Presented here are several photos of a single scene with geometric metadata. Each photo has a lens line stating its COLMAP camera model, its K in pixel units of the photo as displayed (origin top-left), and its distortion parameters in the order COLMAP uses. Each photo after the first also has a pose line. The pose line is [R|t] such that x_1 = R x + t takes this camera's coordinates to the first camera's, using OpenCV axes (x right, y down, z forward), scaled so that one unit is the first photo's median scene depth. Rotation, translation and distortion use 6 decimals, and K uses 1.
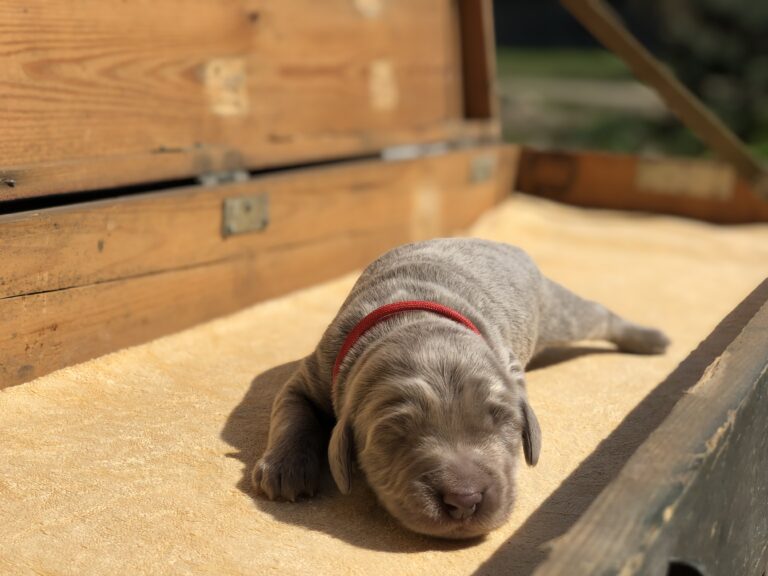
lens RADIAL K [[1160.4, 0, 379.0], [0, 1160.4, 296.1], [0, 0, 1]] dist [0.021843, 0.000000]
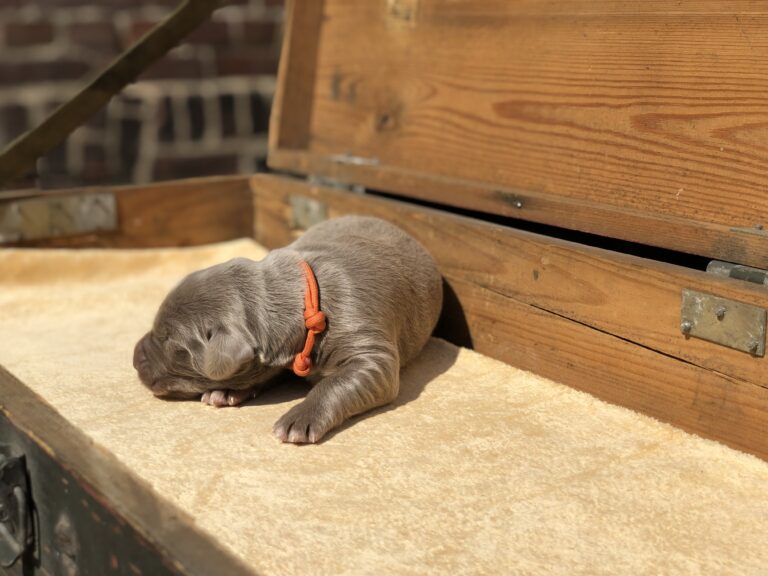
lens RADIAL K [[1160.4, 0, 356.1], [0, 1160.4, 268.9], [0, 0, 1]] dist [0.021843, 0.000000]
pose [[-0.498624, 0.147338, -0.854204, 0.742442], [-0.195990, 0.940765, 0.276674, -0.298867], [0.844371, 0.305372, -0.440212, 1.231381]]
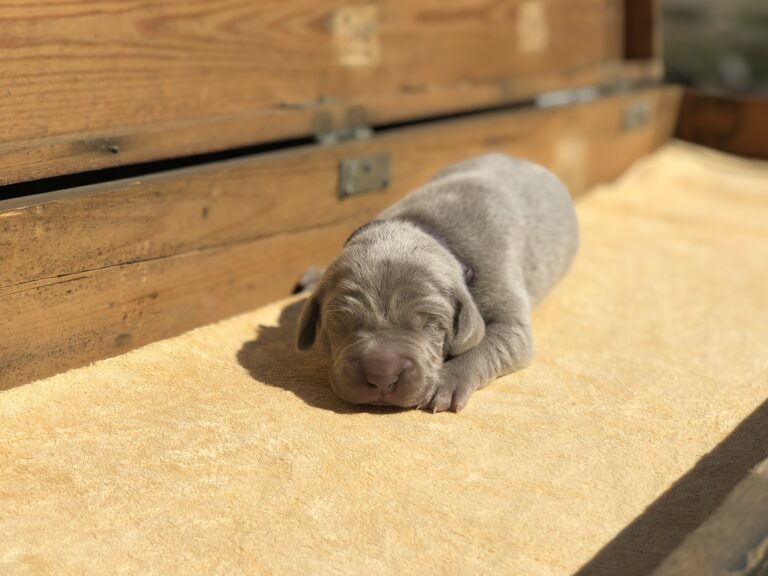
lens RADIAL K [[1160.4, 0, 383.1], [0, 1160.4, 288.2], [0, 0, 1]] dist [0.021843, 0.000000]
pose [[0.987478, 0.046965, -0.150606, 0.054760], [-0.035978, 0.996544, 0.074867, -0.053113], [0.153602, -0.068511, 0.985755, 0.045674]]
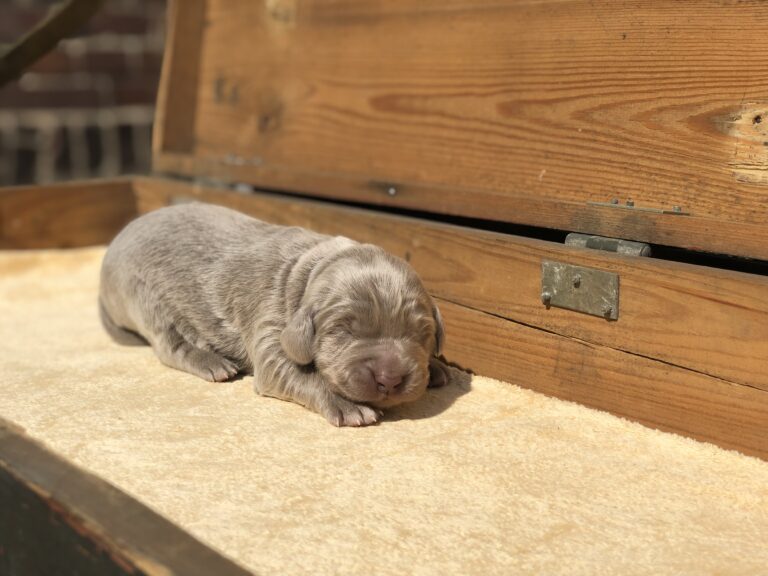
lens RADIAL K [[1160.4, 0, 367.5], [0, 1160.4, 271.3], [0, 0, 1]] dist [0.021843, 0.000000]
pose [[-0.421936, 0.120139, -0.898630, 0.744565], [-0.206418, 0.952420, 0.224250, -0.255990], [0.882815, 0.280113, -0.377061, 1.282057]]
